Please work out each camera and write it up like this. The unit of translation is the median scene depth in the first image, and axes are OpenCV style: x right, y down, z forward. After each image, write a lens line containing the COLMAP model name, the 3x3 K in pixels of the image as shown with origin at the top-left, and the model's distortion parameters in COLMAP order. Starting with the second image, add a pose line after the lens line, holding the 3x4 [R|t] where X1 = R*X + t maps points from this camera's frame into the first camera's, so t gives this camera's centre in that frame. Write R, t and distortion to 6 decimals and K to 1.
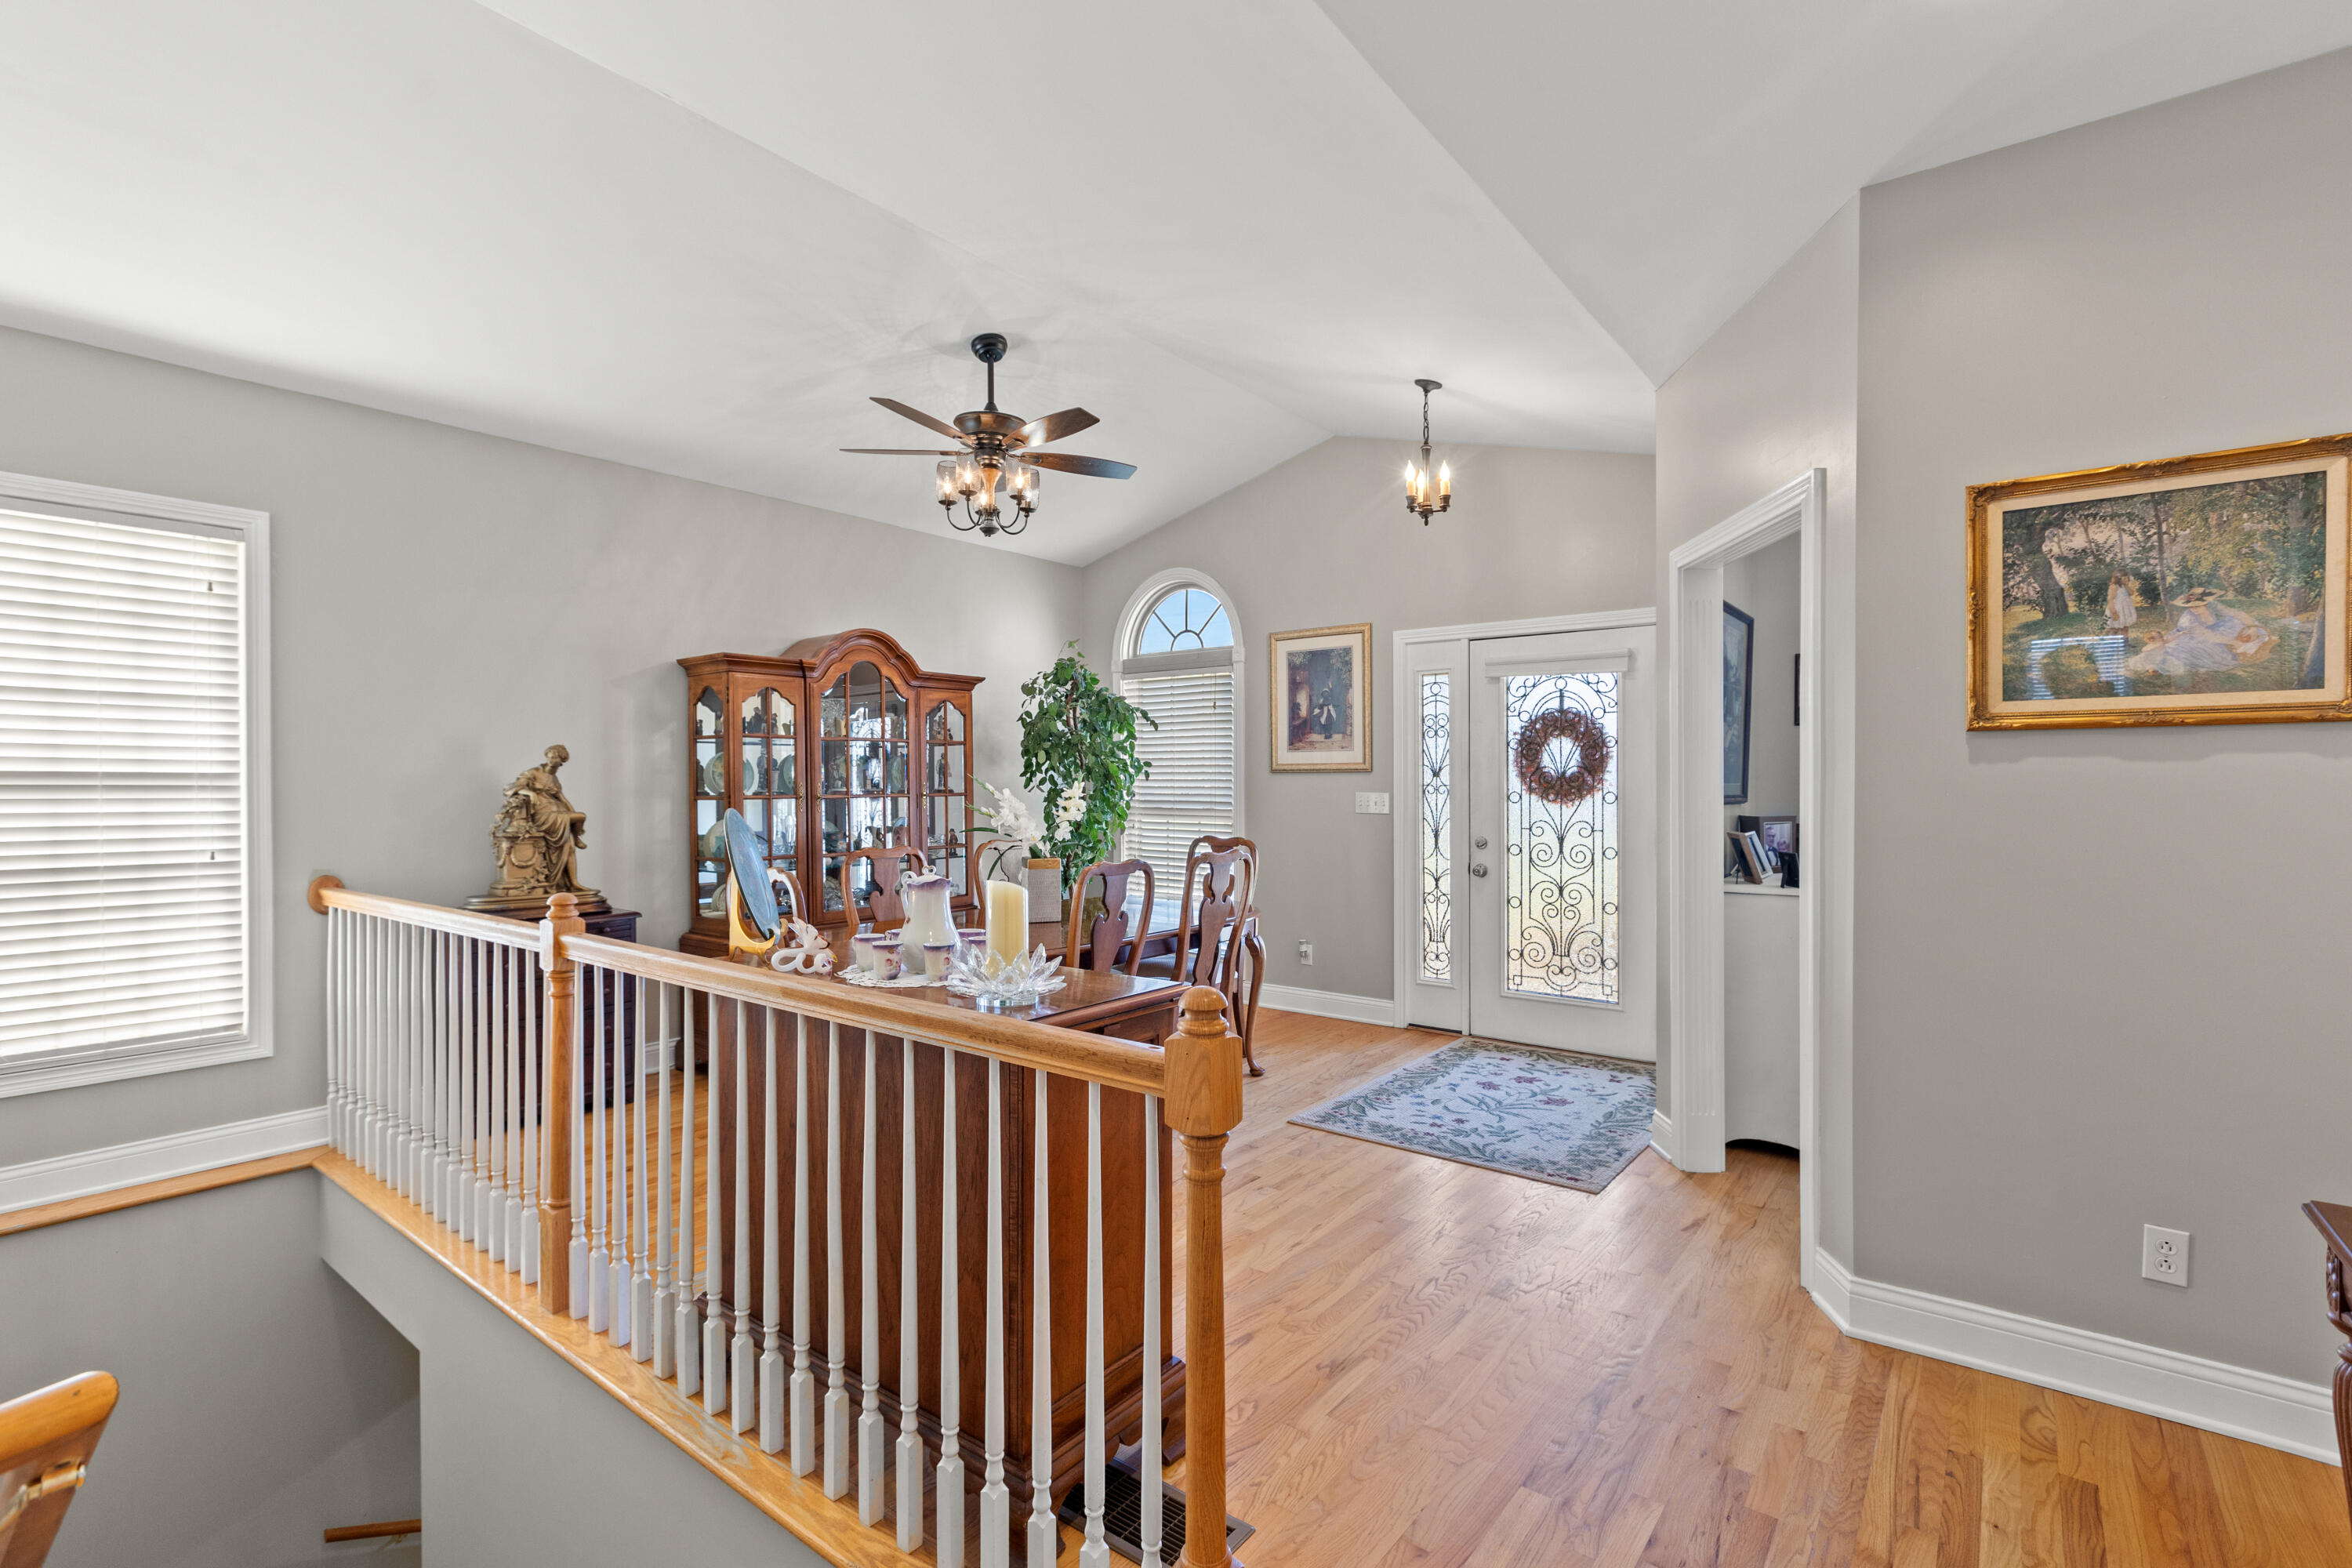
lens RADIAL K [[1073.1, 0, 1183.4], [0, 1073.1, 781.8], [0, 0, 1]] dist [0.003671, 0.002503]
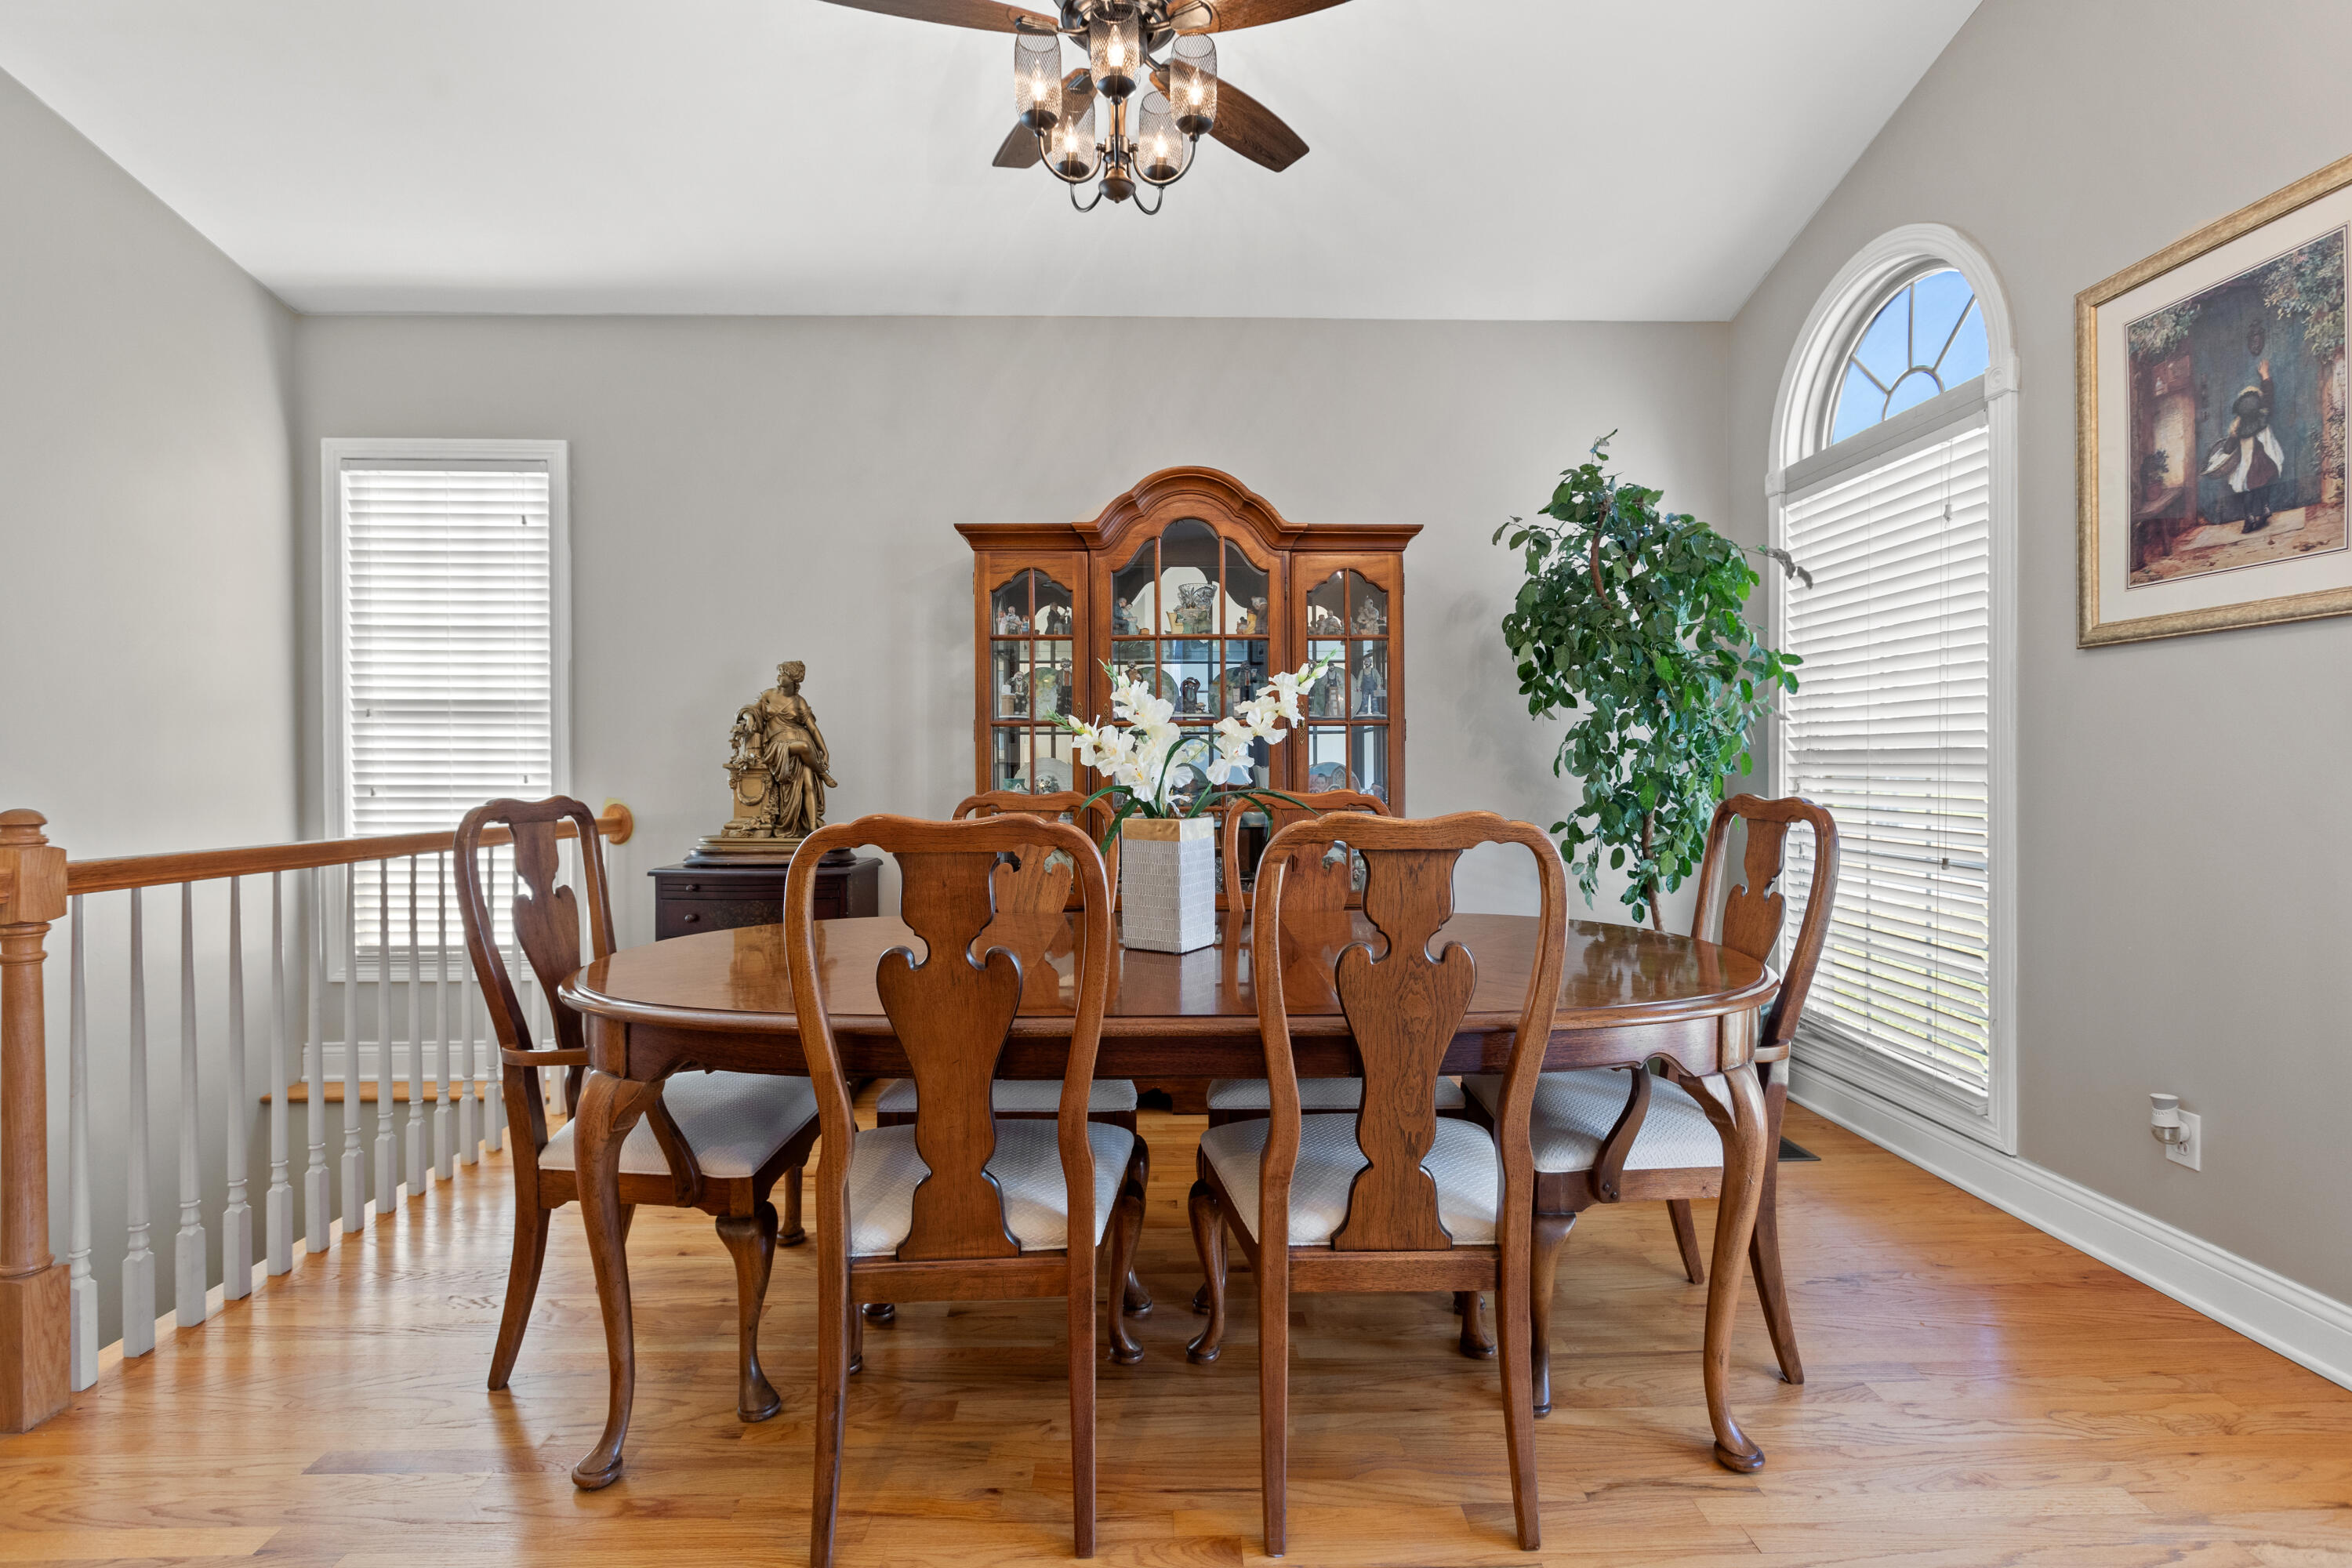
lens RADIAL K [[1073.1, 0, 1177.3], [0, 1073.1, 771.1], [0, 0, 1]] dist [0.003671, 0.002503]
pose [[0.631148, 0.002092, -0.775660, 0.184711], [0.000088, 0.999996, 0.002770, 0.035916], [0.775663, -0.001817, 0.631145, 0.510627]]
